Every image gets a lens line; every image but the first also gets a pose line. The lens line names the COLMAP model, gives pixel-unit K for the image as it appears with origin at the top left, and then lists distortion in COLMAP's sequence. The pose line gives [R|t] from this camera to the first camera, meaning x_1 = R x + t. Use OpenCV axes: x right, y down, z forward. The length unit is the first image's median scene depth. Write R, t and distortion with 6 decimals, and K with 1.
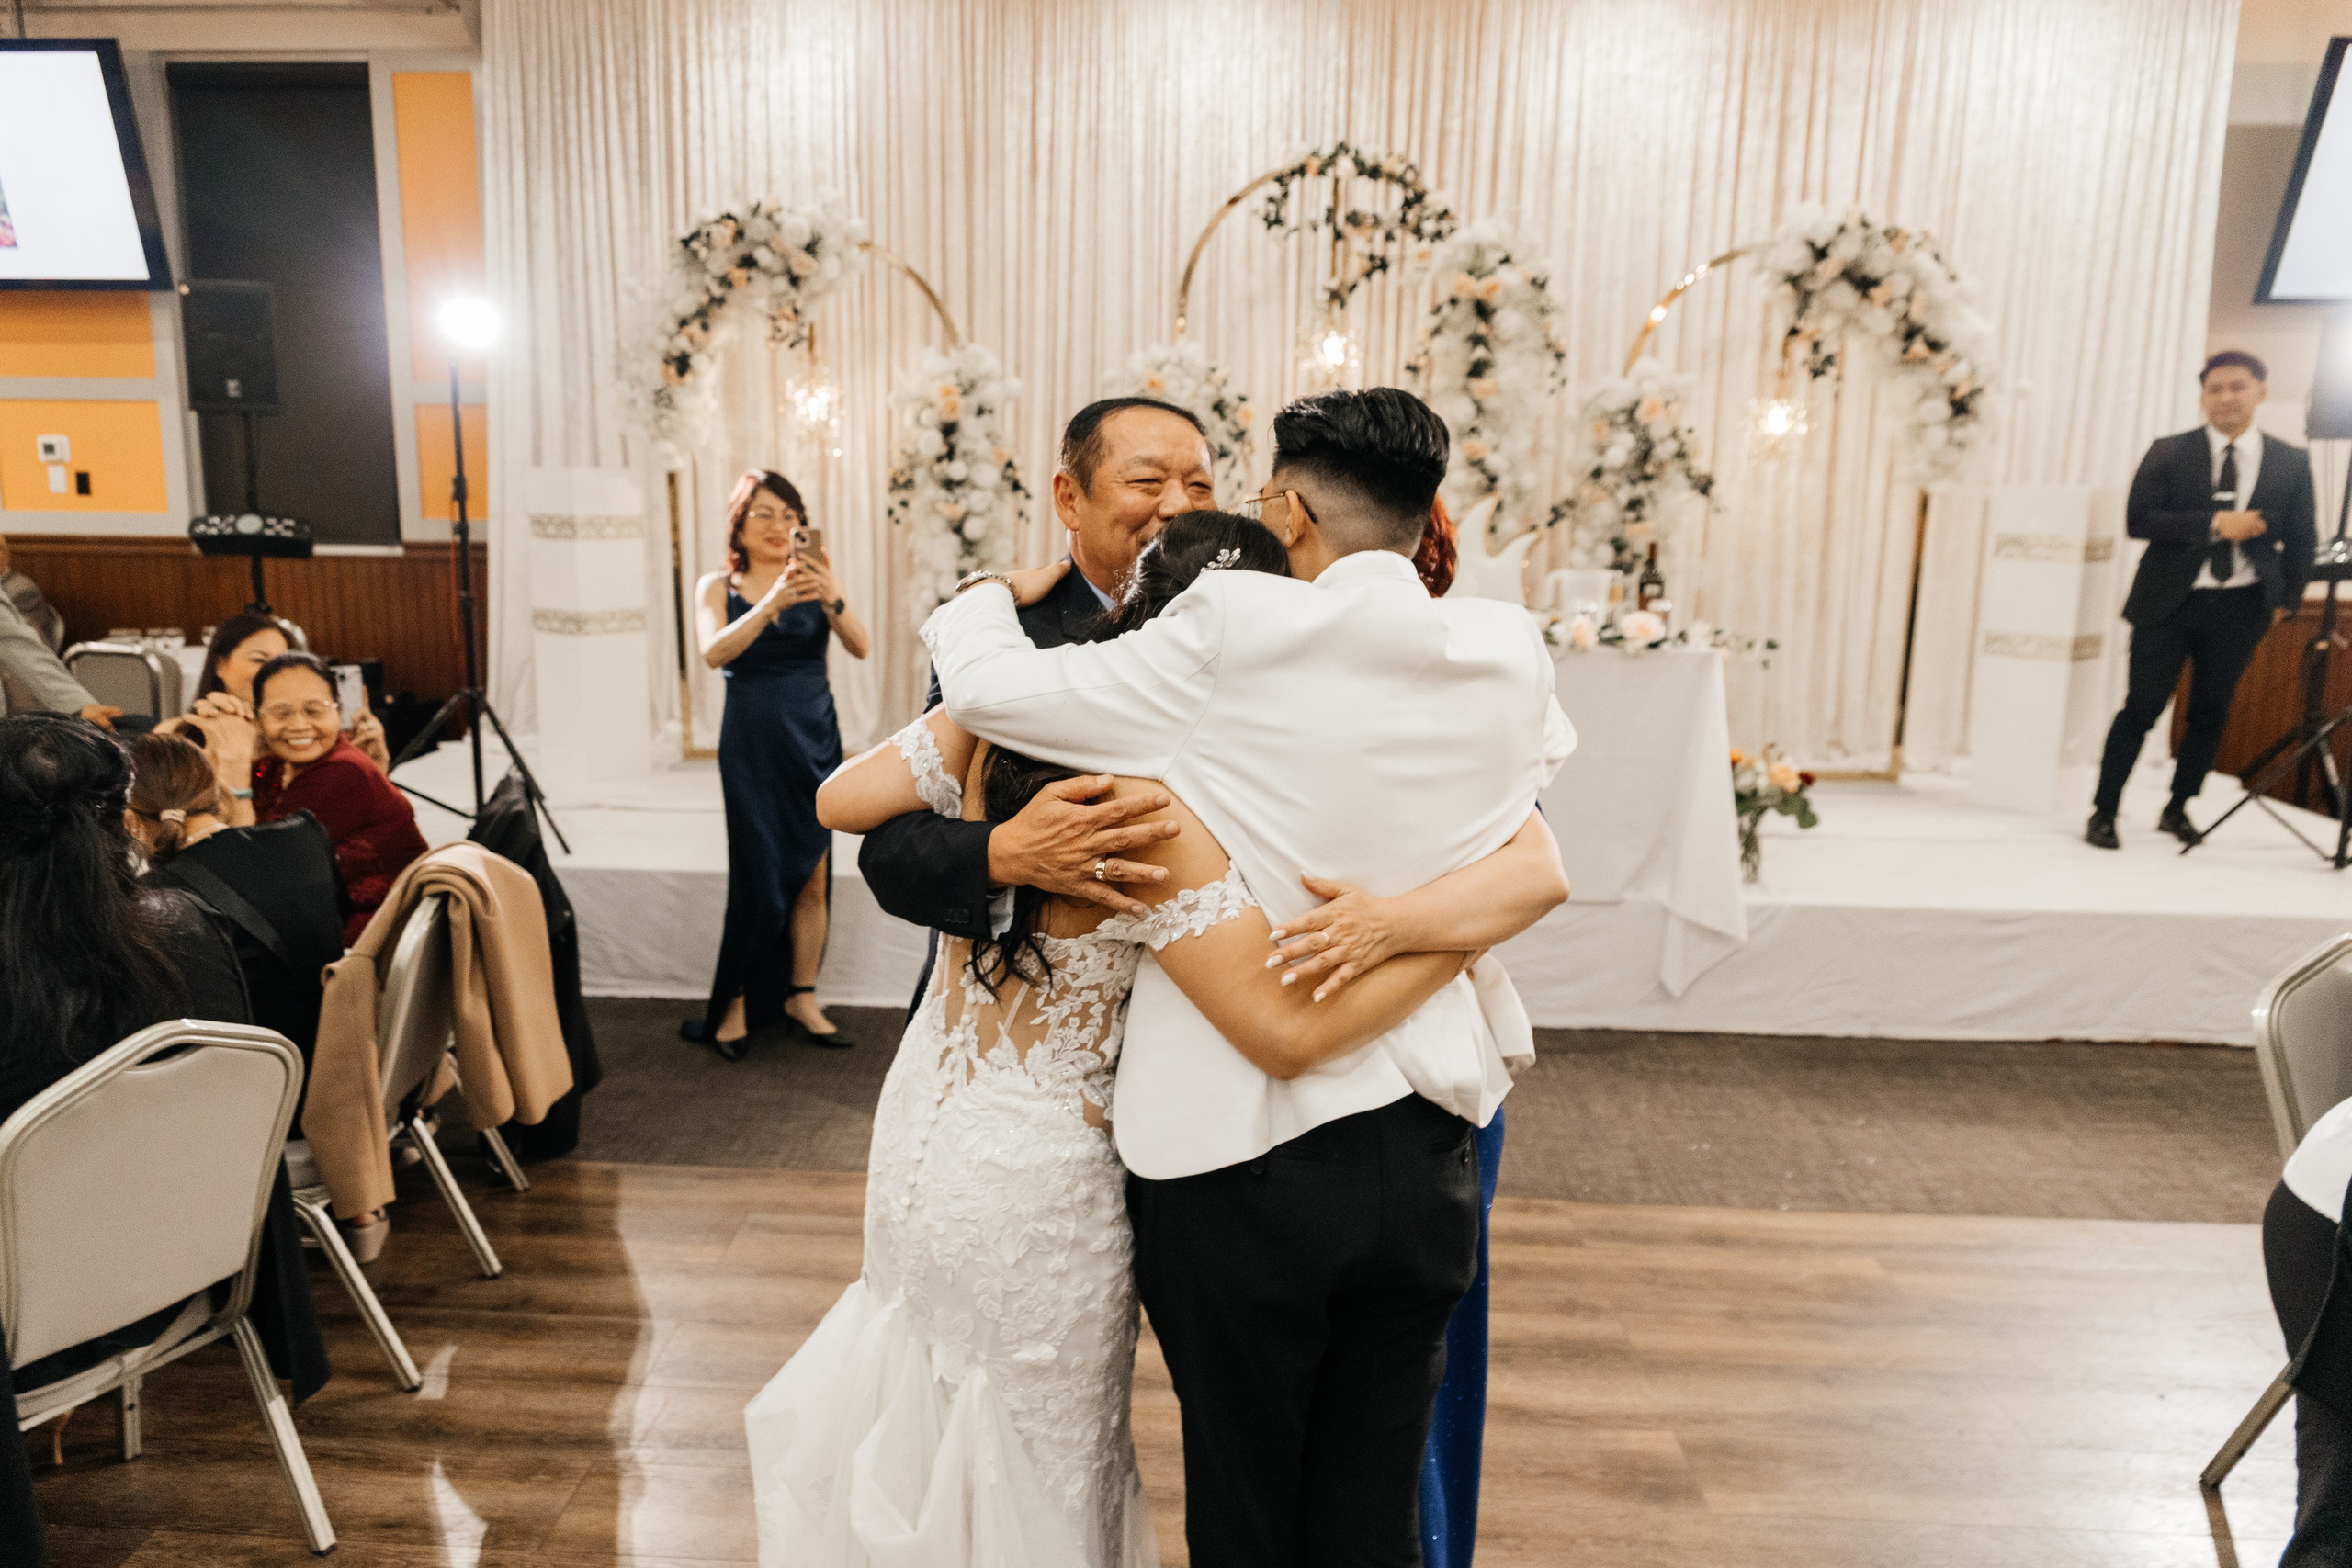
lens RADIAL K [[1619.1, 0, 1088.3], [0, 1619.1, 777.8], [0, 0, 1]] dist [0.025024, -0.021588]
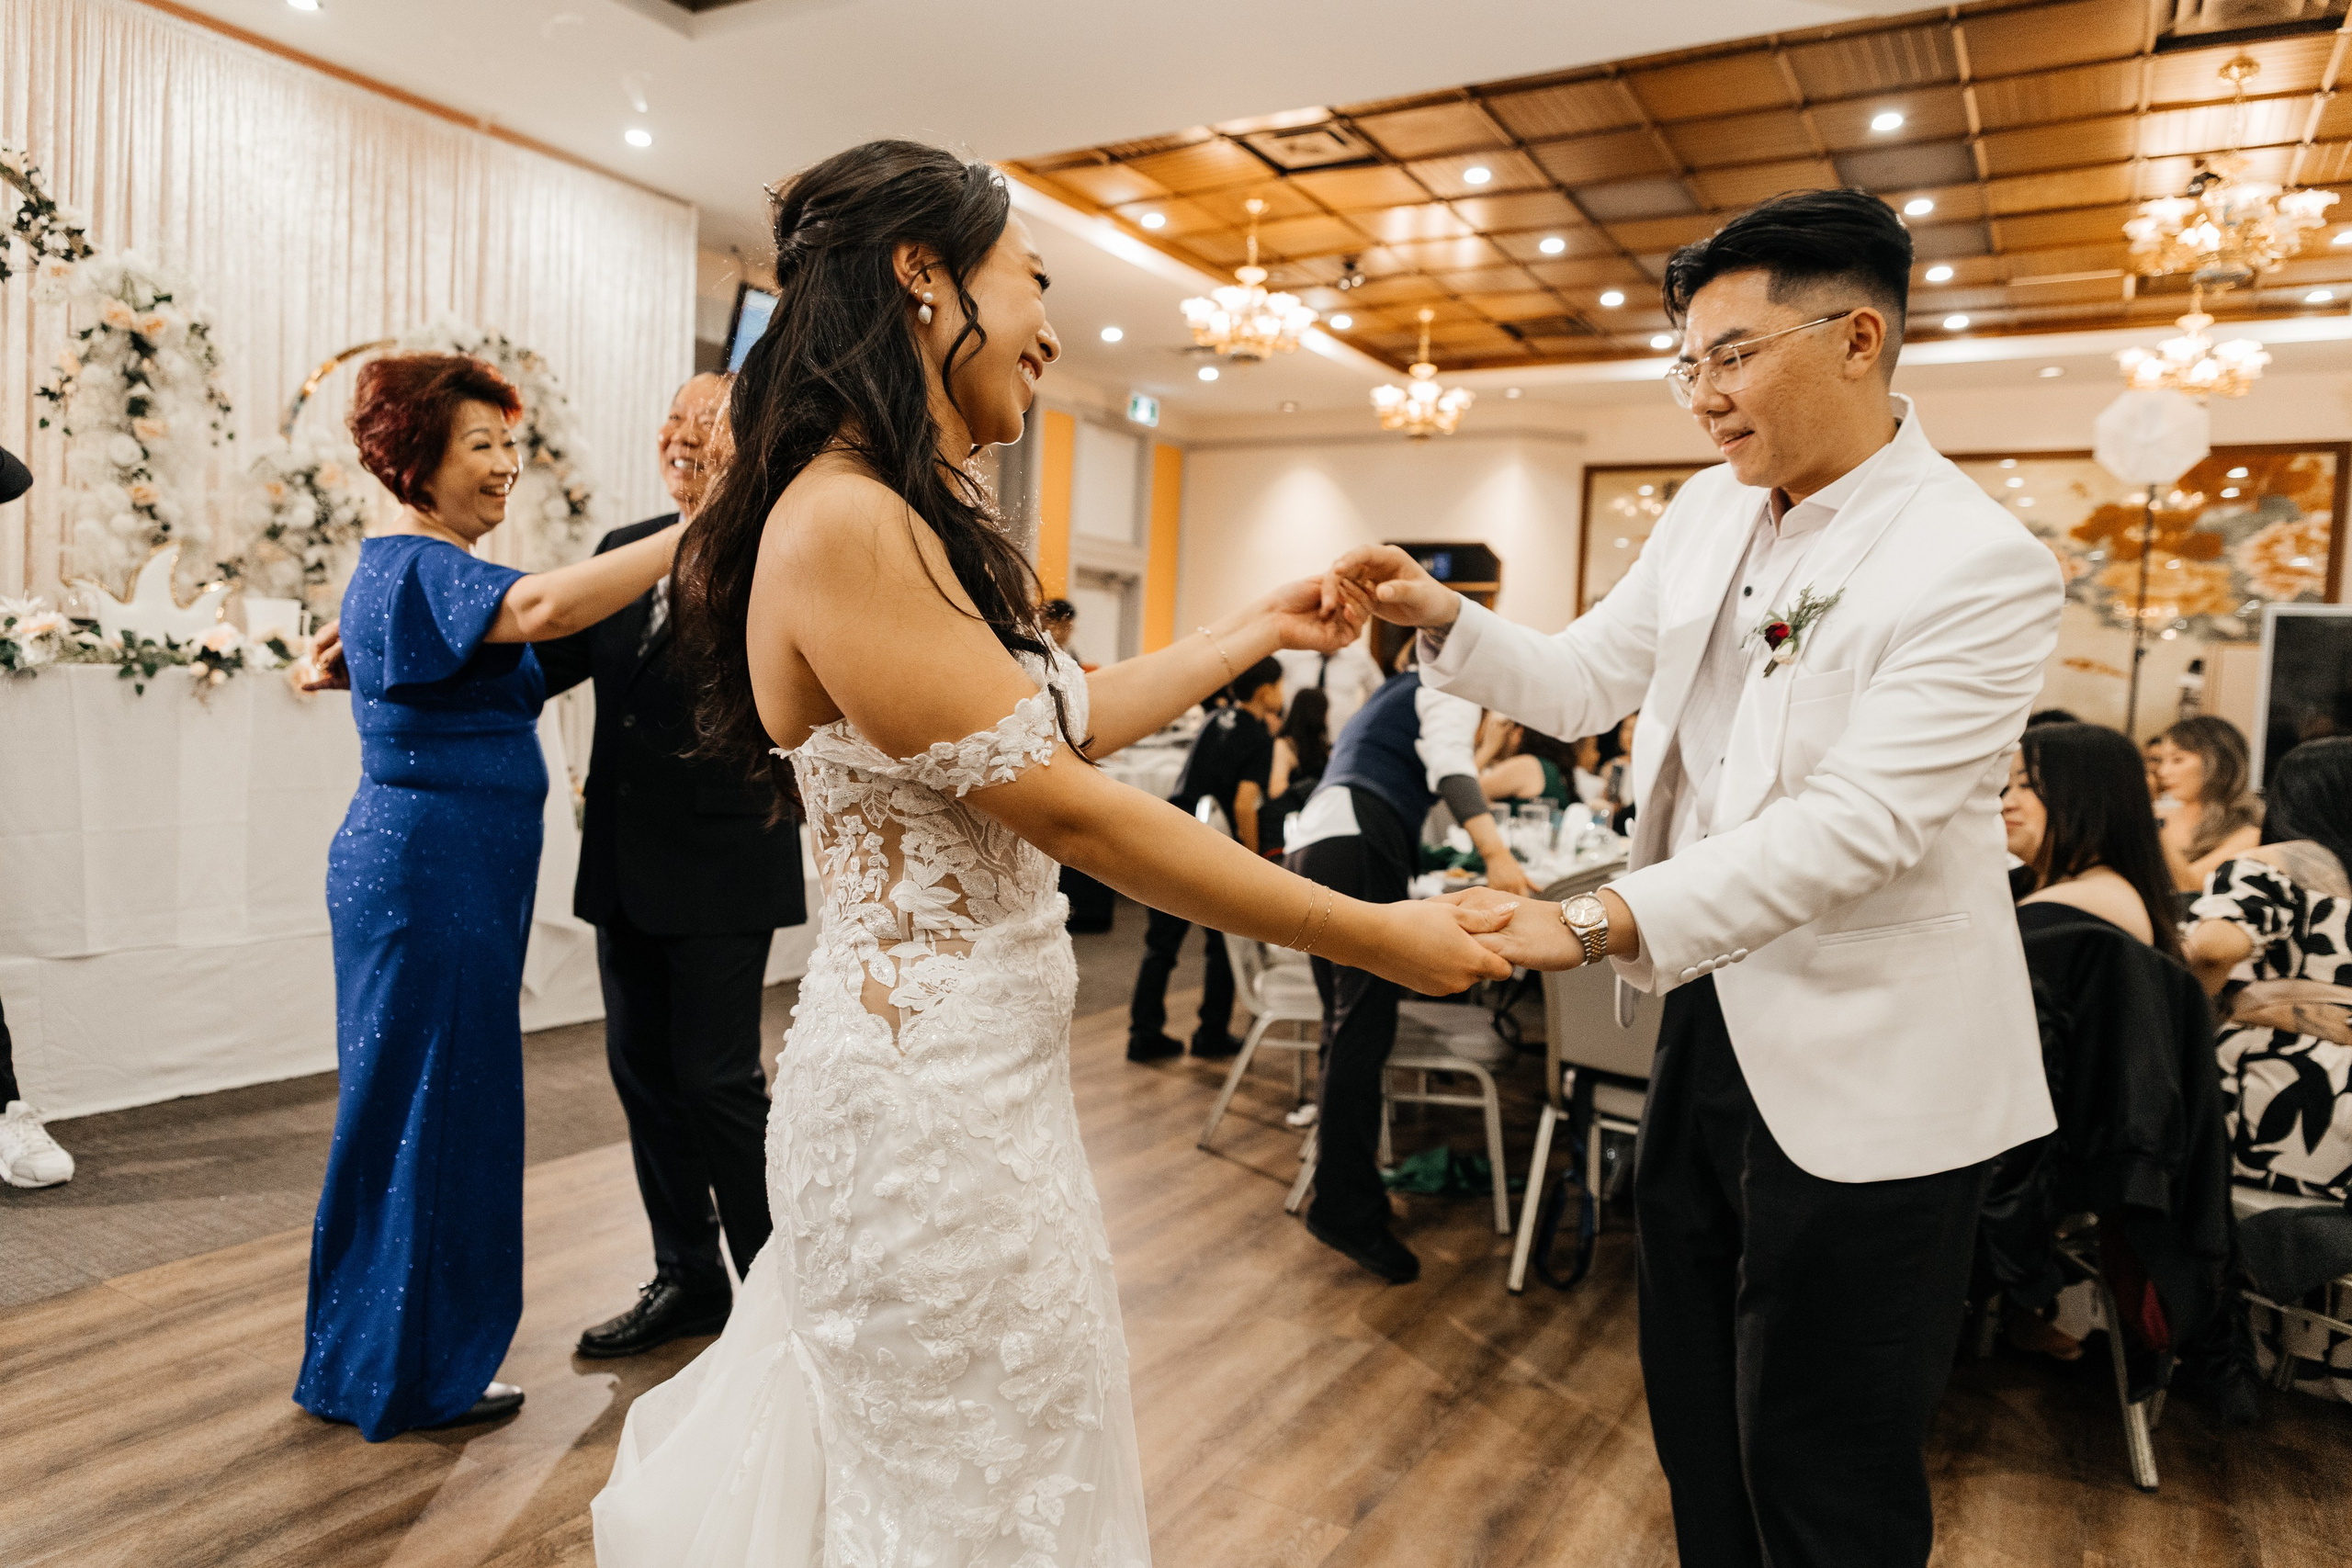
lens RADIAL K [[1619.1, 0, 1175.1], [0, 1619.1, 773.1], [0, 0, 1]] dist [0.025024, -0.021588]
pose [[0.432910, -0.031241, 0.900896, -0.350085], [0.119048, 0.992627, -0.022785, 0.046635], [-0.893542, 0.117113, 0.433437, 0.094716]]
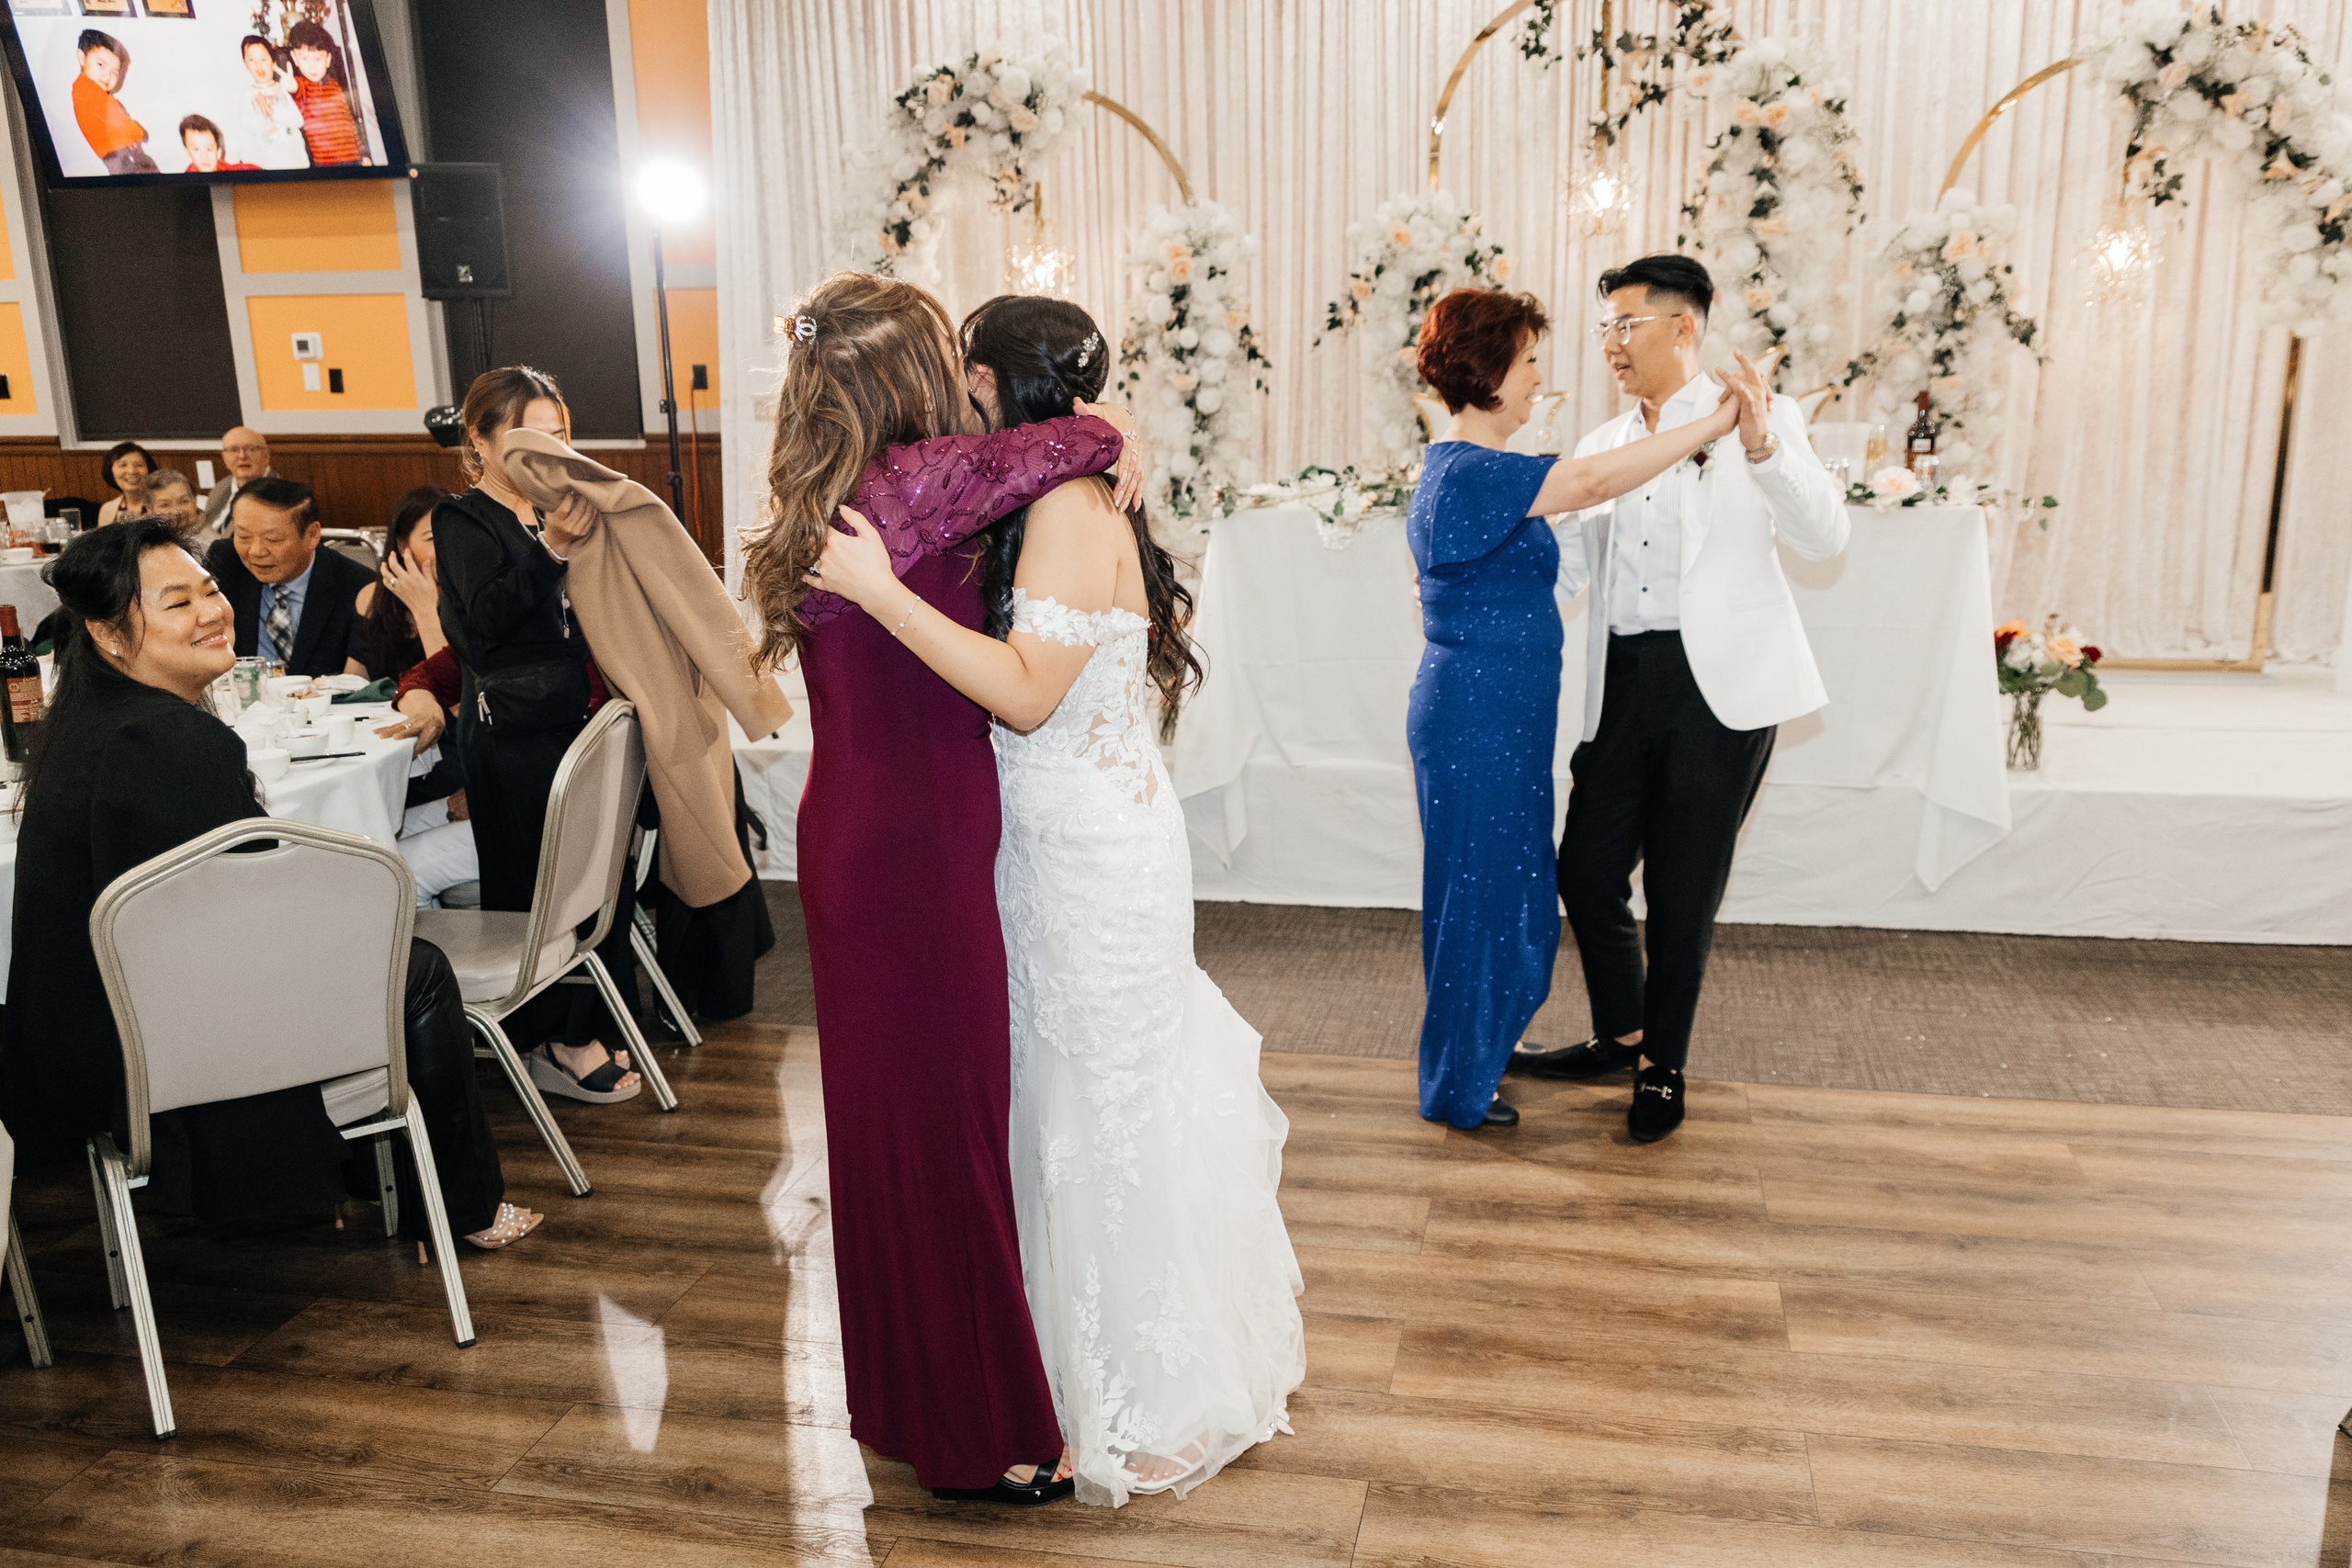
lens RADIAL K [[1800.3, 0, 1194.3], [0, 1800.3, 800.1], [0, 0, 1]] dist [0.019357, -0.014950]
pose [[0.991556, 0.007984, -0.129431, 0.061154], [-0.001366, 0.998691, 0.051137, 0.023697], [0.129670, -0.050529, 0.990269, -0.041850]]
